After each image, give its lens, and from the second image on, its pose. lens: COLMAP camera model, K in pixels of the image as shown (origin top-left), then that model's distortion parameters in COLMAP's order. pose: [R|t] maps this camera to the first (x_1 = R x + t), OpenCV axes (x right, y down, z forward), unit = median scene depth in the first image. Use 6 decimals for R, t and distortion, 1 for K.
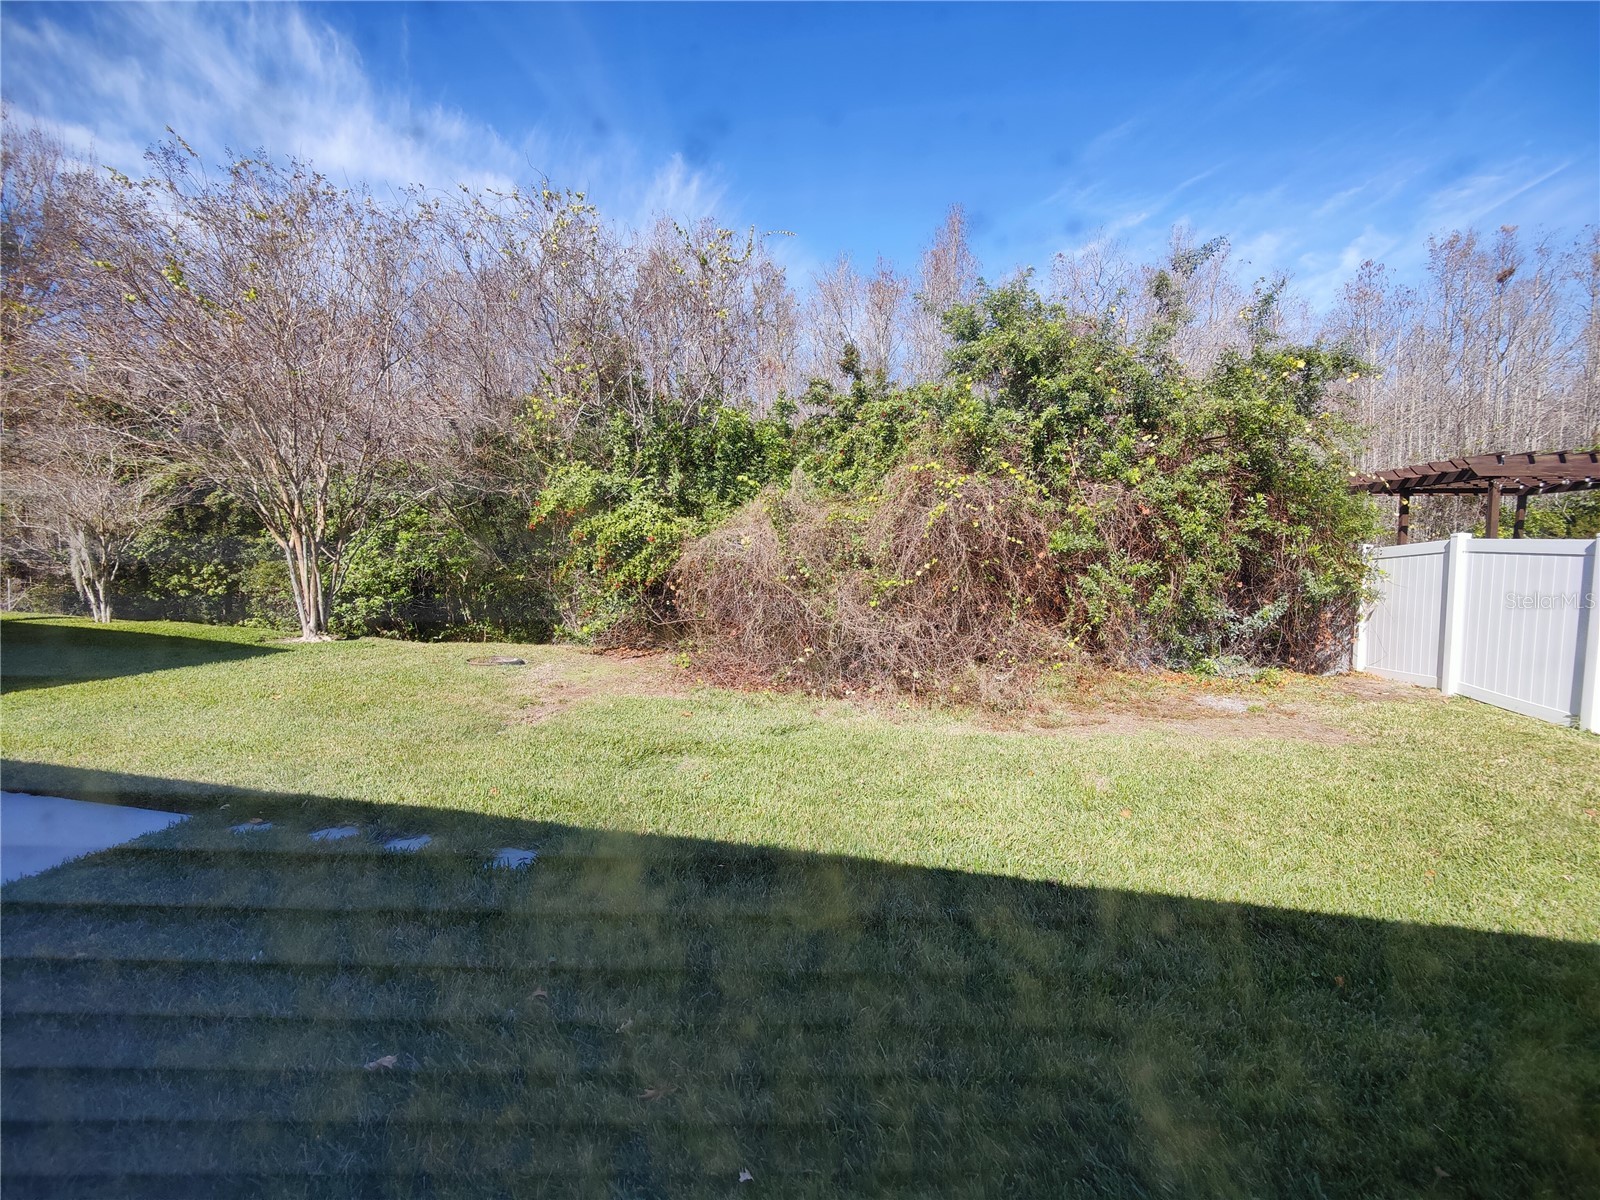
lens RADIAL K [[715.9, 0, 809.5], [0, 715.9, 603.4], [0, 0, 1]] dist [0.000104, 0.000322]
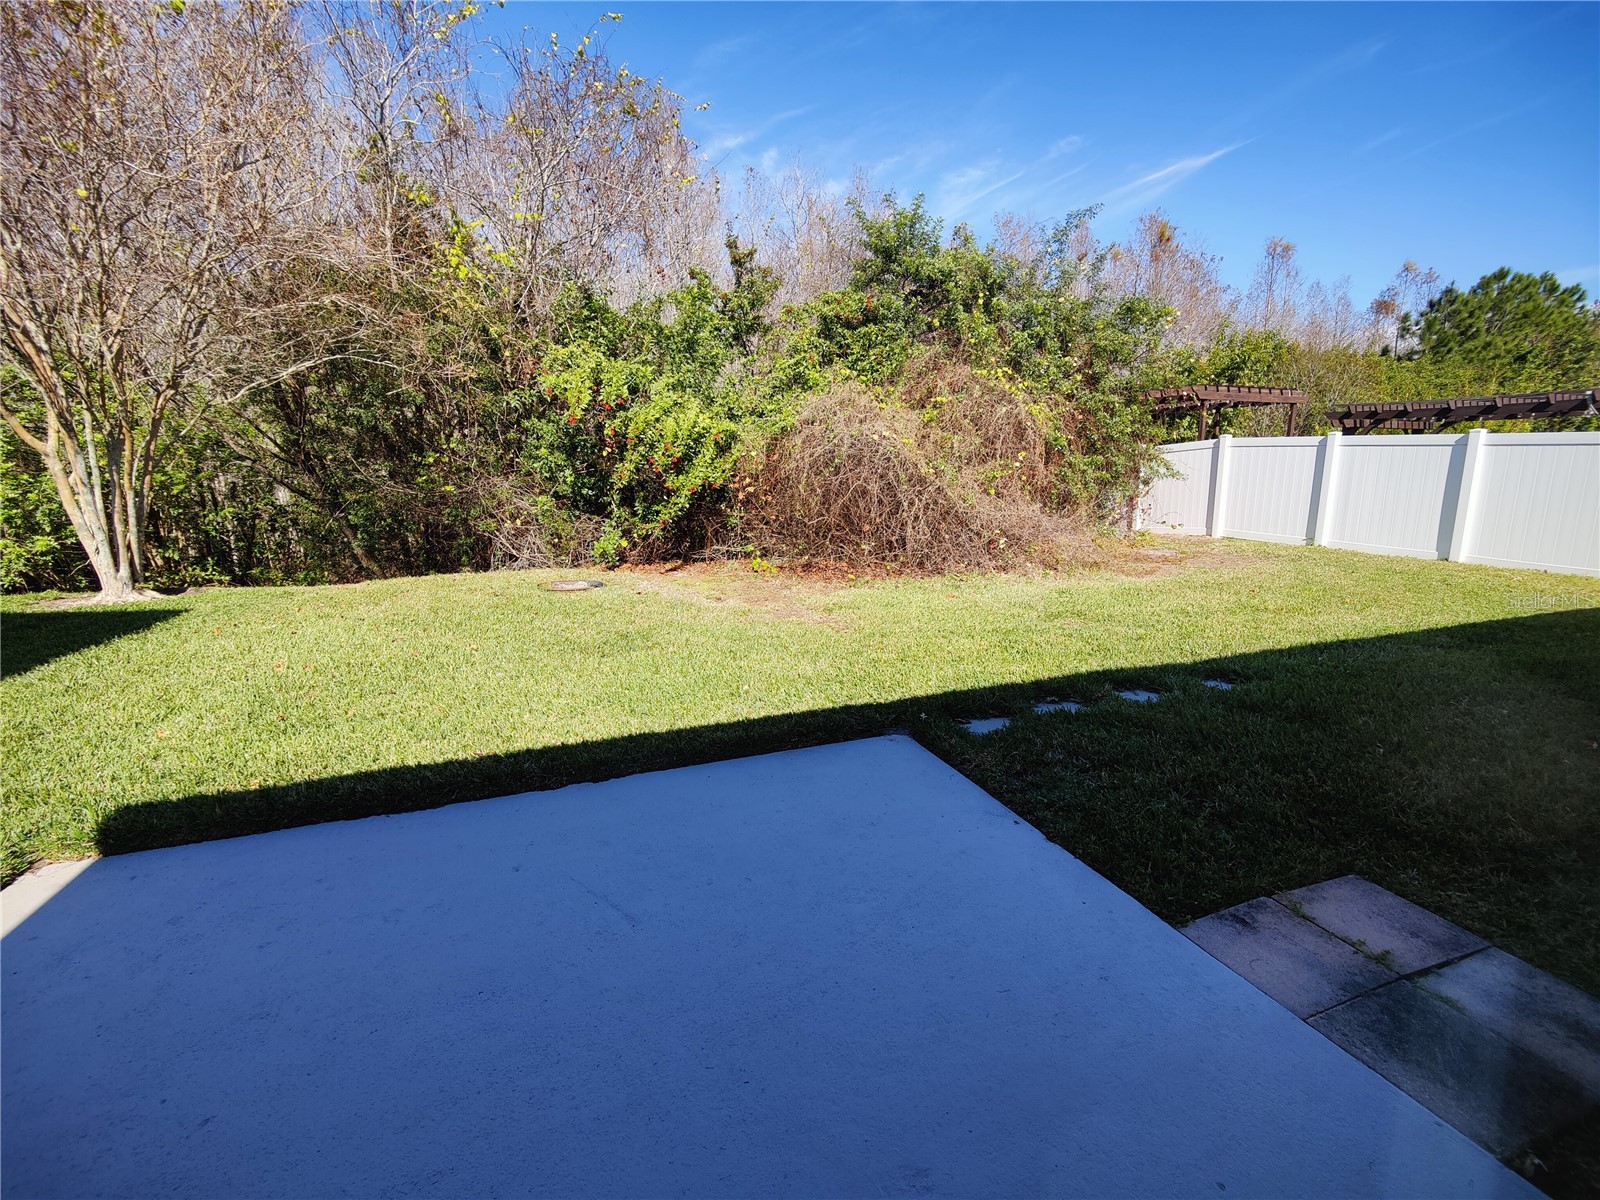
lens RADIAL K [[690.1, 0, 803.2], [0, 690.1, 597.0], [0, 0, 1]] dist [0.024228, -0.015478]
pose [[0.822890, -0.130313, 0.553056, -0.662895], [0.063662, 0.988362, 0.138160, -0.013868], [-0.564623, -0.078482, 0.821609, 0.203046]]
